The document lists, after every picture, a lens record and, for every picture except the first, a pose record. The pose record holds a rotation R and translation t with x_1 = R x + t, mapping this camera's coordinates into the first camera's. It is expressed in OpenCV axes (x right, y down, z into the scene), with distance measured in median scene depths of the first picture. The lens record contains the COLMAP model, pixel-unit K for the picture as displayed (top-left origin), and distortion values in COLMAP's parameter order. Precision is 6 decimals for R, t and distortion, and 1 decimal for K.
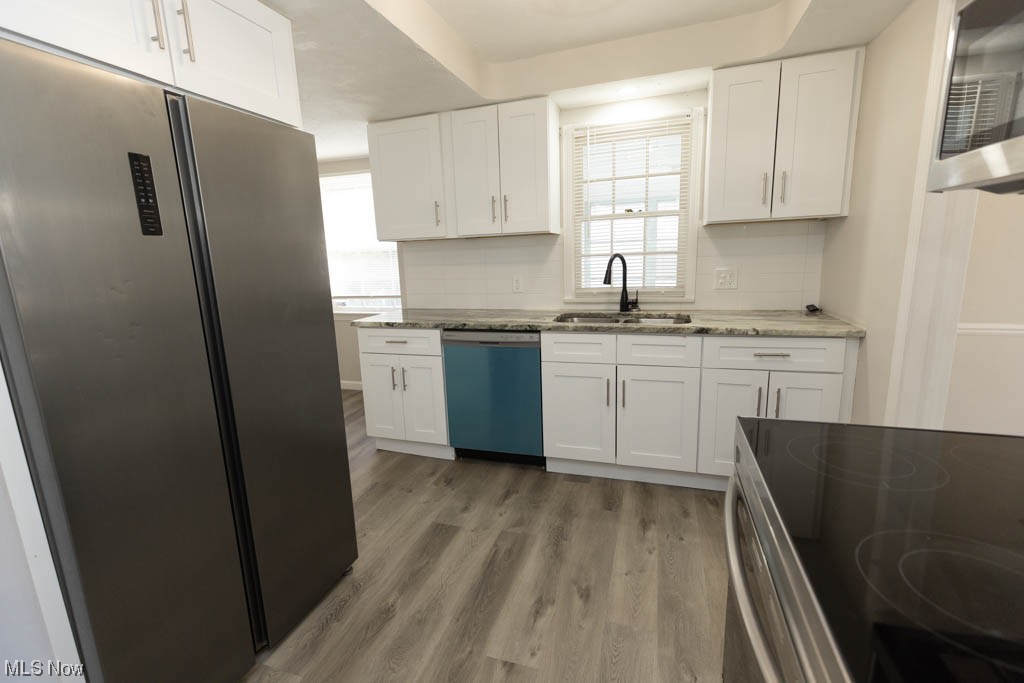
lens RADIAL K [[459.5, 0, 507.2], [0, 459.5, 342.0], [0, 0, 1]] dist [0.000606, -0.000067]
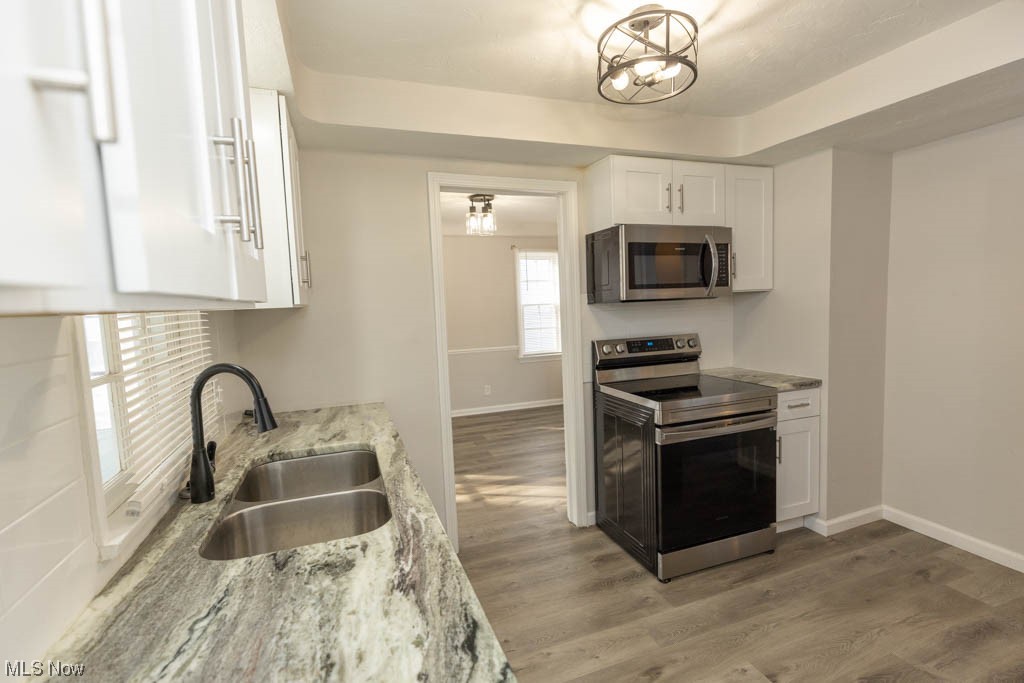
lens RADIAL K [[459.5, 0, 507.2], [0, 459.5, 342.0], [0, 0, 1]] dist [0.000606, -0.000067]
pose [[-0.622816, -0.008086, 0.782327, -0.398657], [0.200597, 0.964869, 0.169670, -0.360442], [-0.756215, 0.262605, -0.599314, 1.645834]]
